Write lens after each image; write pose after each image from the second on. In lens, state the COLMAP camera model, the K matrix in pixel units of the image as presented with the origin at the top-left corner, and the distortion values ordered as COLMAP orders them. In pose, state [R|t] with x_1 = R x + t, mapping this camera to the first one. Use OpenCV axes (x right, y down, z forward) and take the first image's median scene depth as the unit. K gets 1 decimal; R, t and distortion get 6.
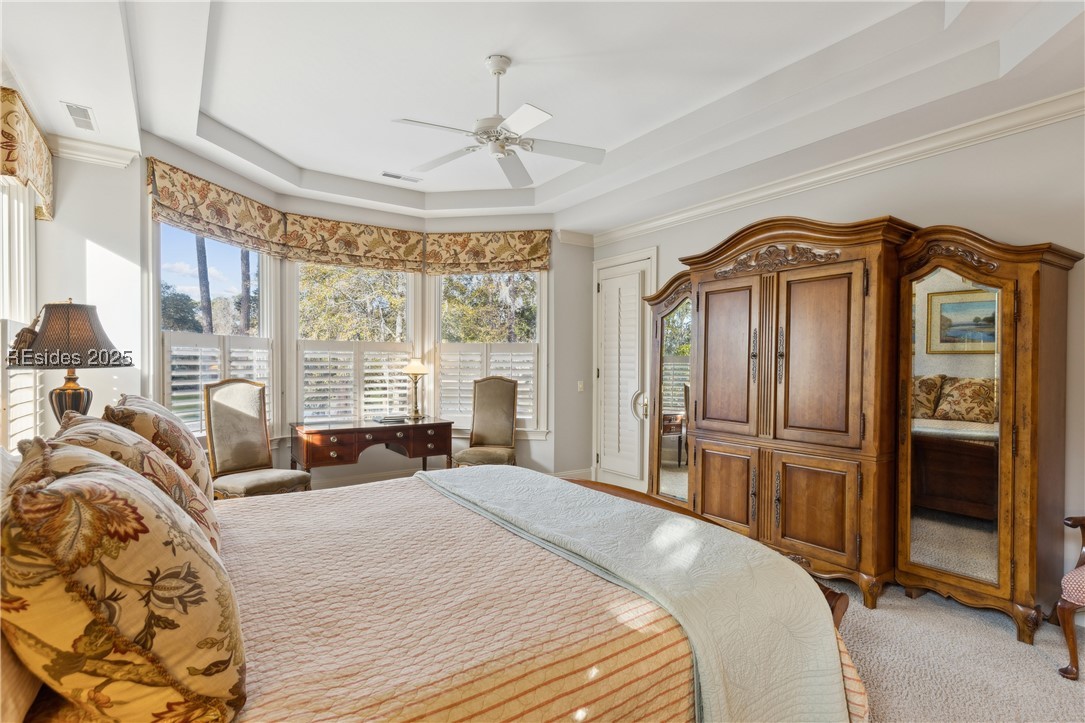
lens RADIAL K [[534.6, 0, 559.8], [0, 534.6, 367.0], [0, 0, 1]] dist [0.003033, -0.000030]
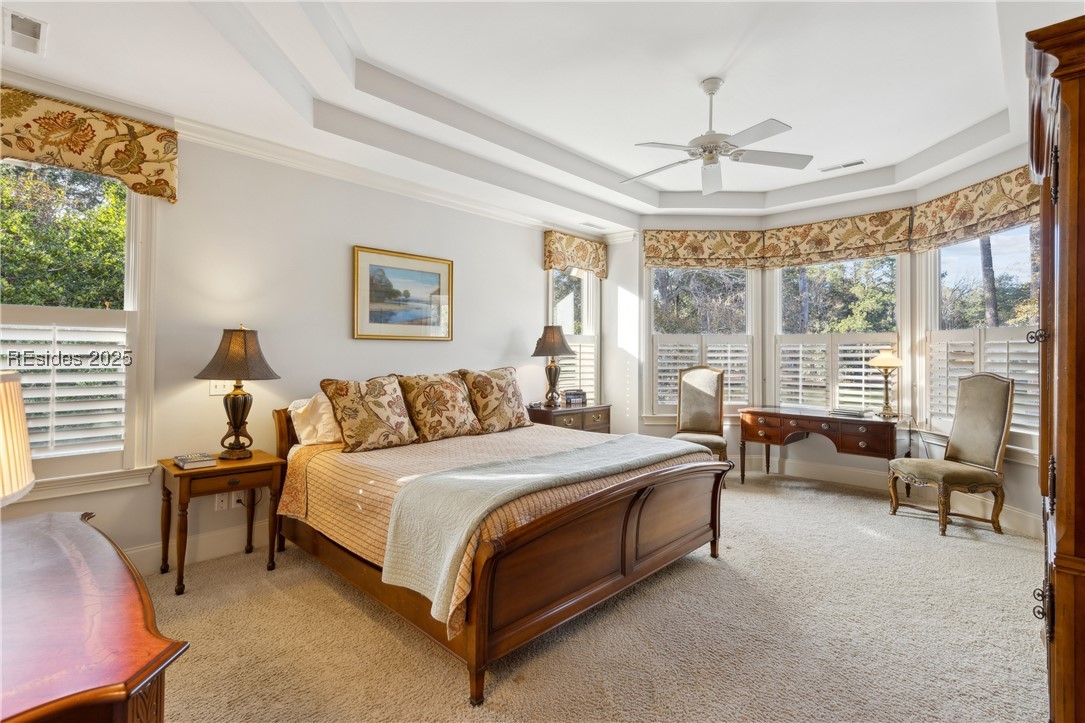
lens RADIAL K [[526.6, 0, 544.4], [0, 526.6, 345.1], [0, 0, 1]] dist [0.005765, -0.000008]
pose [[0.188935, -0.019616, -0.981794, 0.511696], [-0.011006, 0.999695, -0.022091, 0.002240], [0.981928, 0.014979, 0.188662, 0.266027]]
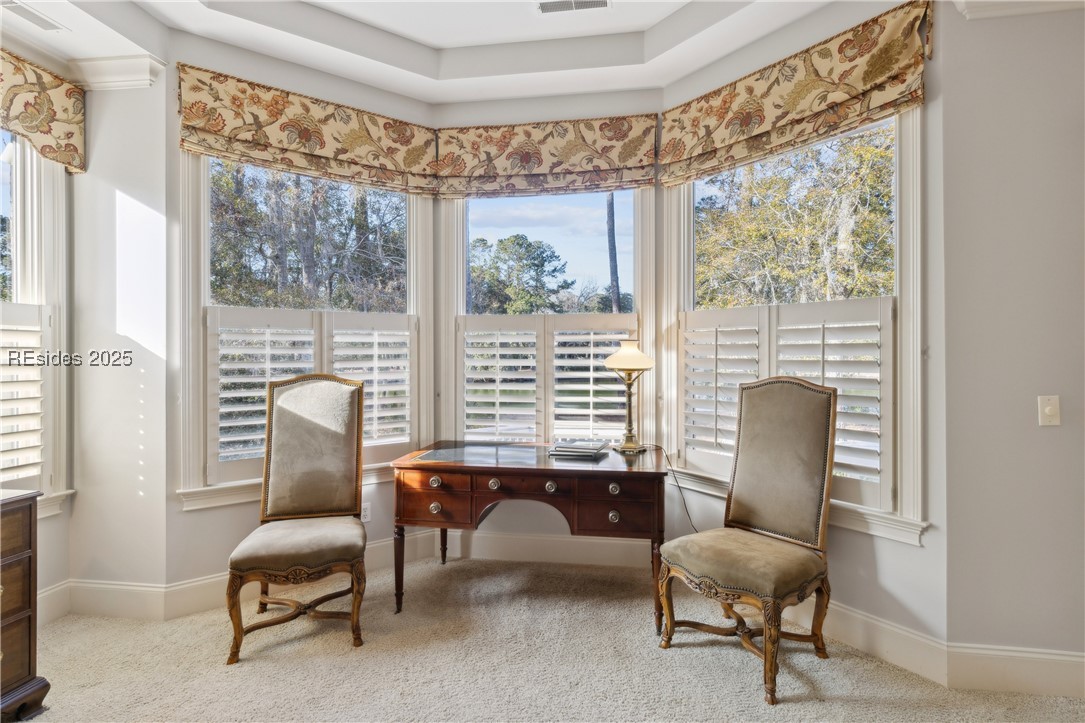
lens RADIAL K [[552.6, 0, 540.4], [0, 552.6, 351.9], [0, 0, 1]] dist [0.004417, 0.000011]
pose [[0.706933, -0.005977, -0.707255, 0.066452], [0.000073, 0.999965, -0.008378, 0.000035], [0.707280, 0.005871, 0.706909, 0.548260]]
